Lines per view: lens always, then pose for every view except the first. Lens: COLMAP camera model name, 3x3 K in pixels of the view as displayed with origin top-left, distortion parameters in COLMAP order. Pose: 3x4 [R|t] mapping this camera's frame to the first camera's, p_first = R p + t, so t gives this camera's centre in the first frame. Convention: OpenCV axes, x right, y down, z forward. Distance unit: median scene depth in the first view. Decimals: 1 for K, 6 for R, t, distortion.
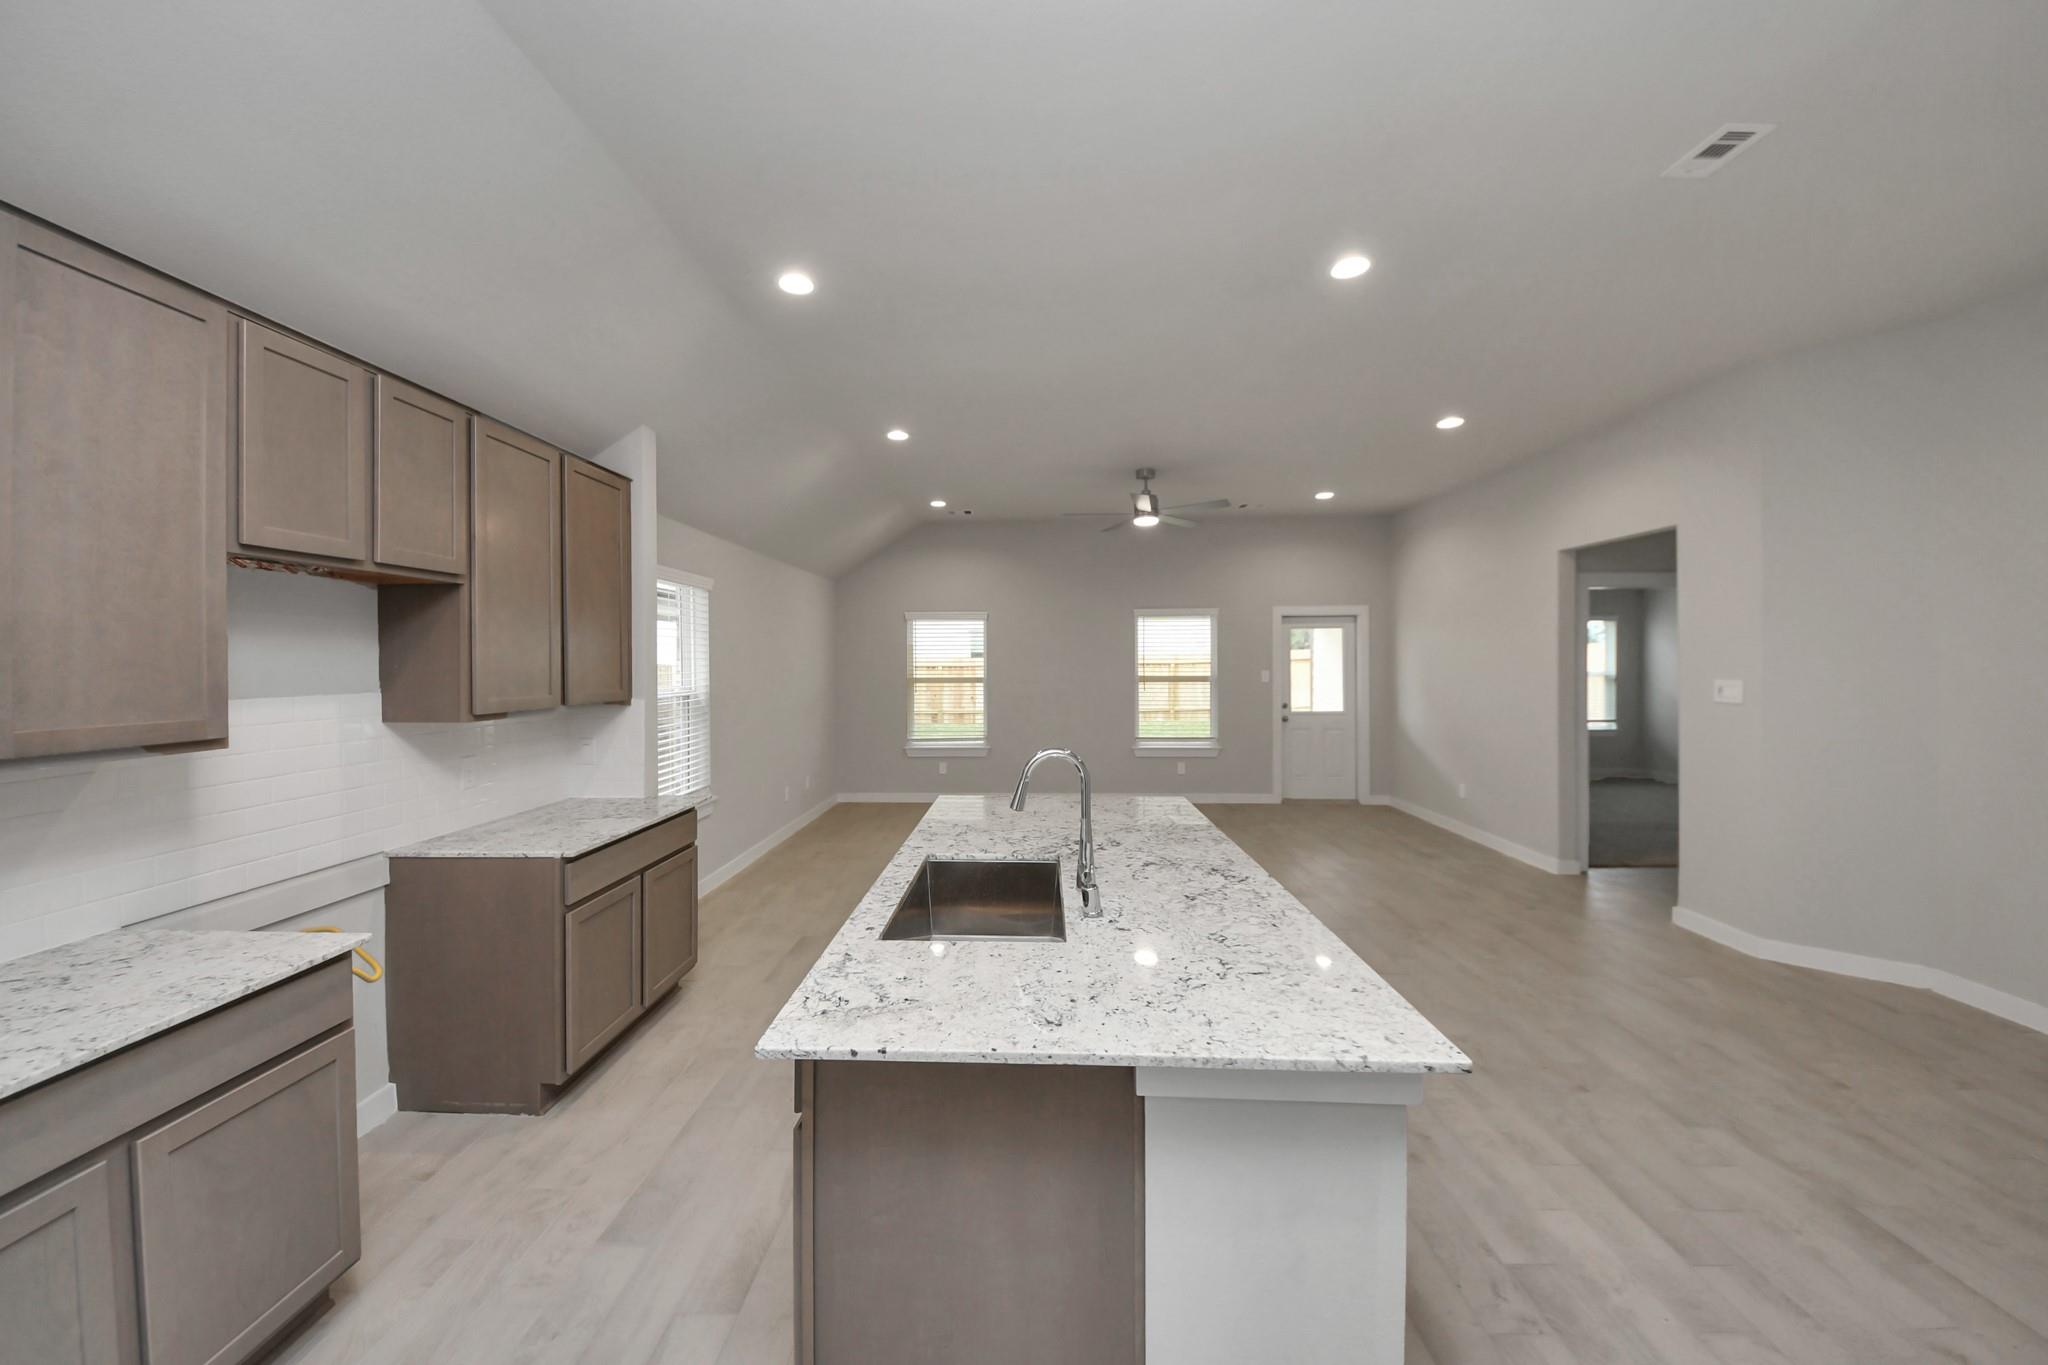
lens RADIAL K [[724.6, 0, 998.2], [0, 724.6, 658.3], [0, 0, 1]] dist [-0.000689, -0.005010]
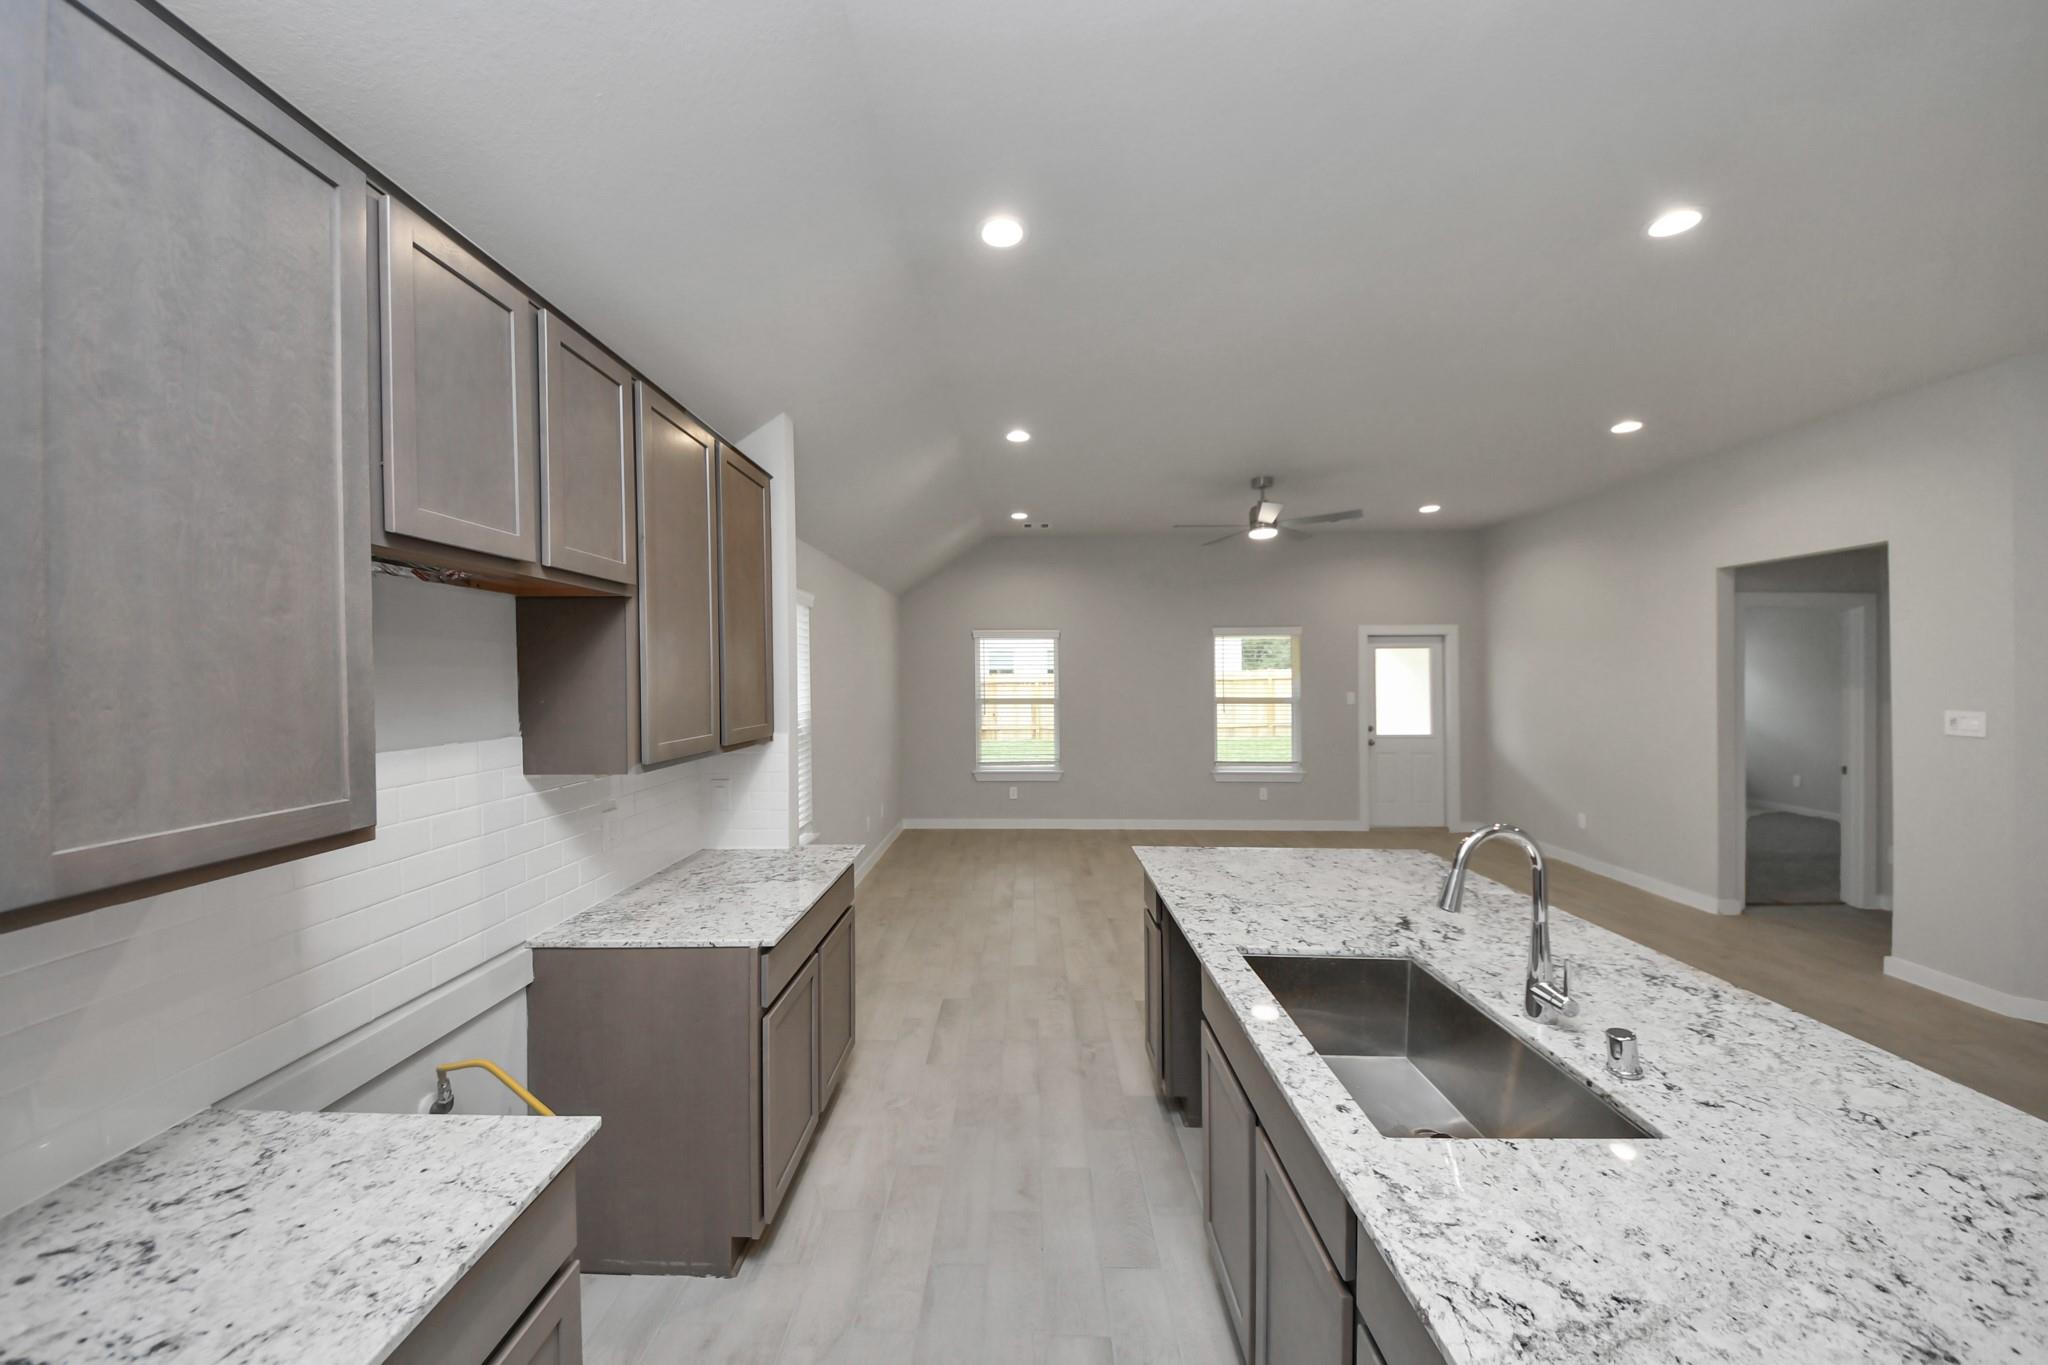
lens RADIAL K [[699.1, 0, 994.3], [0, 699.1, 679.2], [0, 0, 1]] dist [-0.013796, -0.000349]
pose [[0.999964, 0.002991, 0.007881, -0.221189], [-0.003057, 0.999960, 0.008361, -0.013361], [-0.007855, -0.008385, 0.999934, 0.157755]]
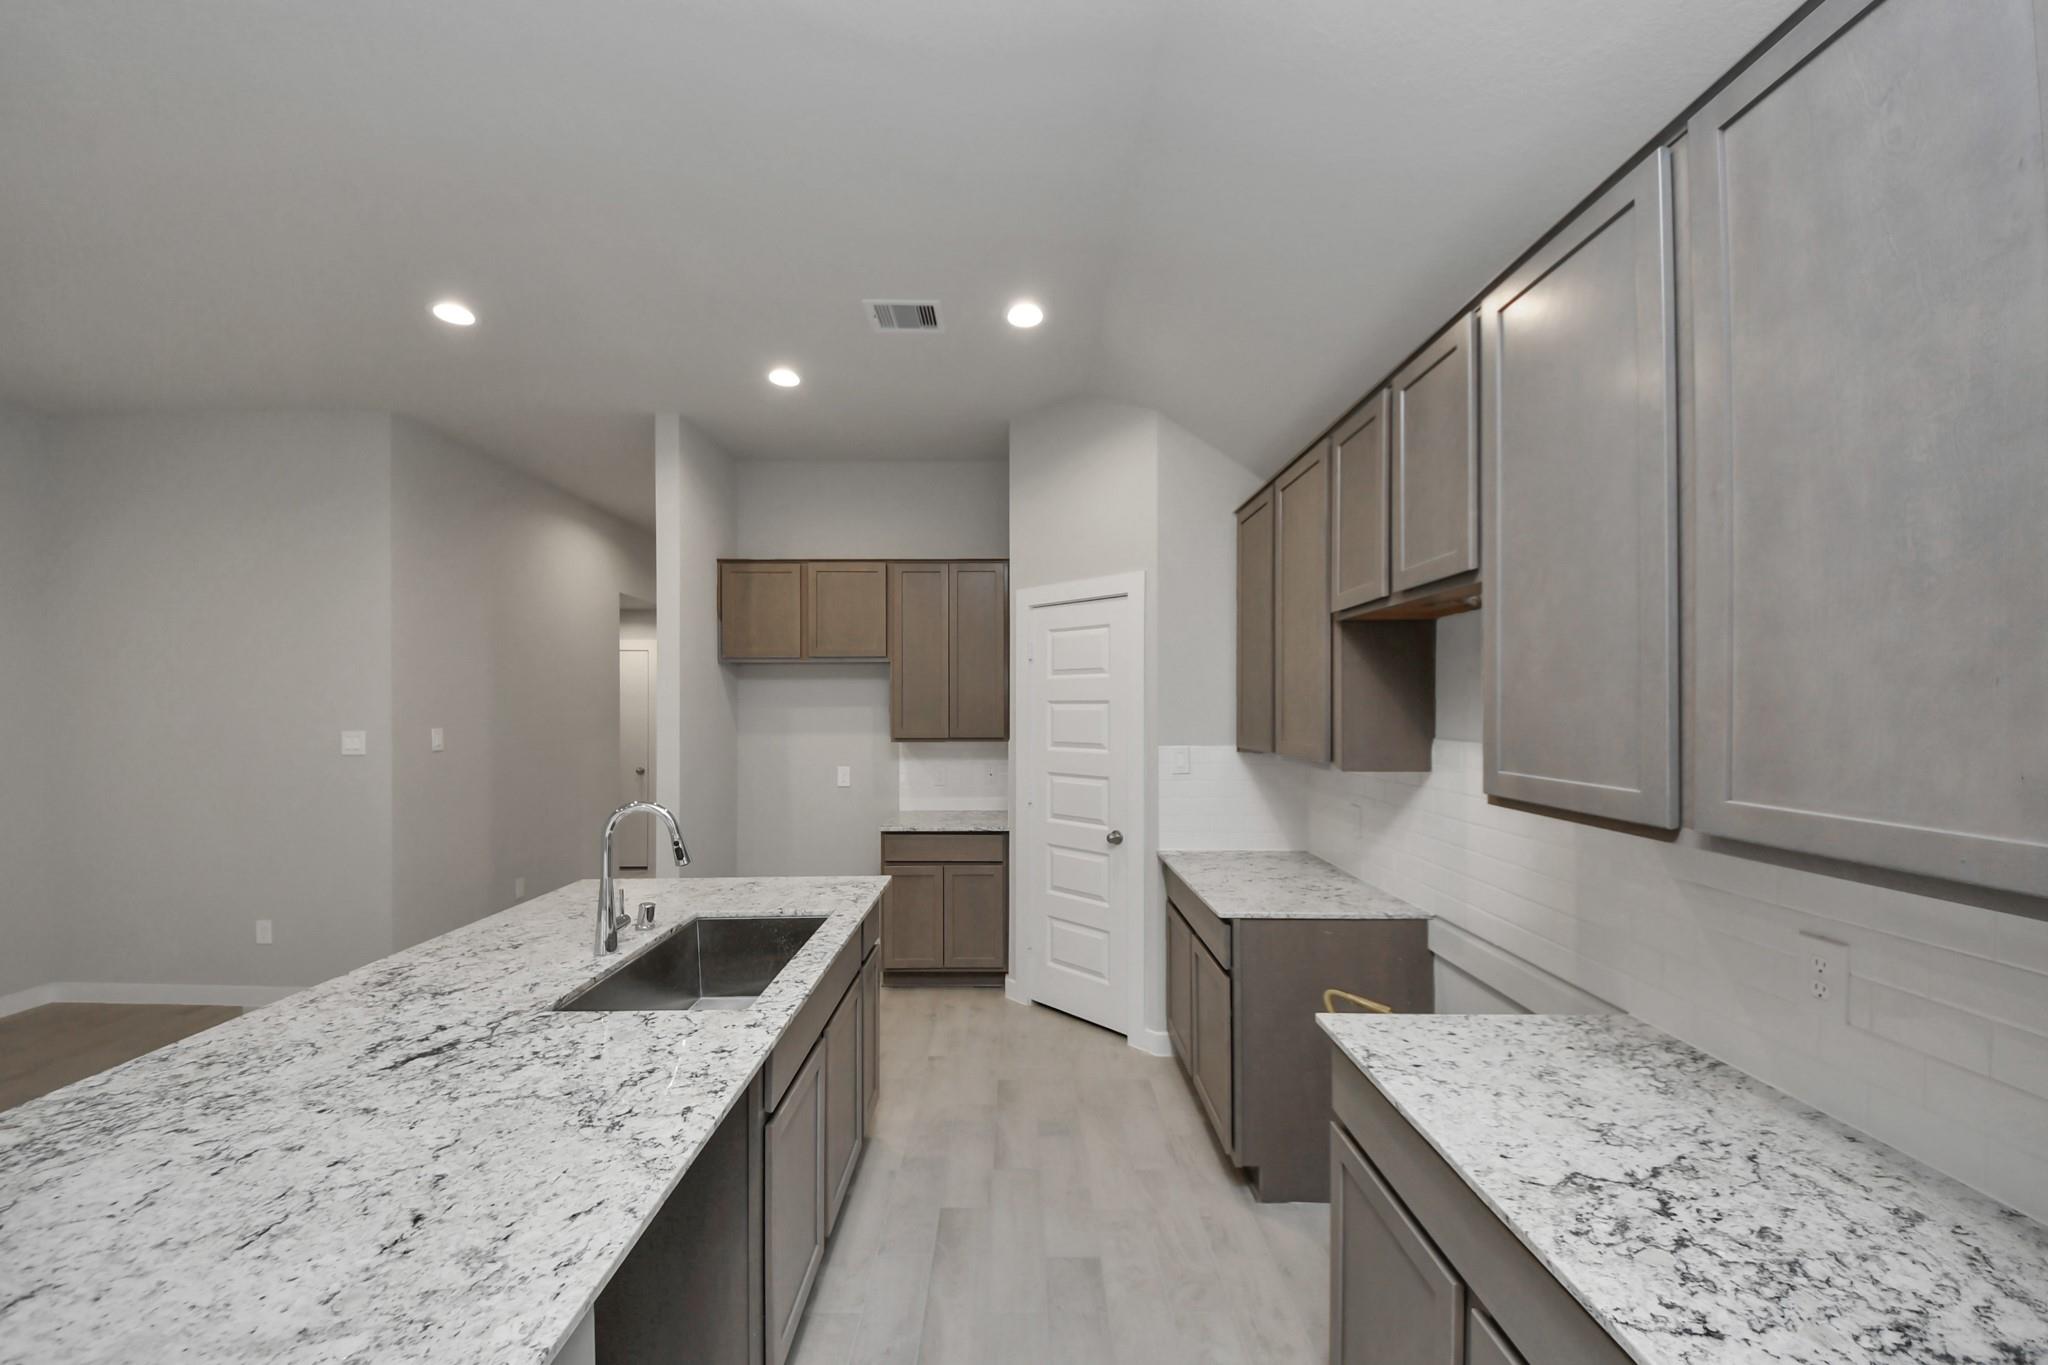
lens RADIAL K [[741.8, 0, 1022.9], [0, 741.8, 697.2], [0, 0, 1]] dist [0.000216, -0.000084]
pose [[-0.998065, 0.006746, -0.061804, -0.185083], [0.007647, 0.999868, -0.014346, 0.002365], [0.061699, -0.014791, -0.997985, 1.023733]]
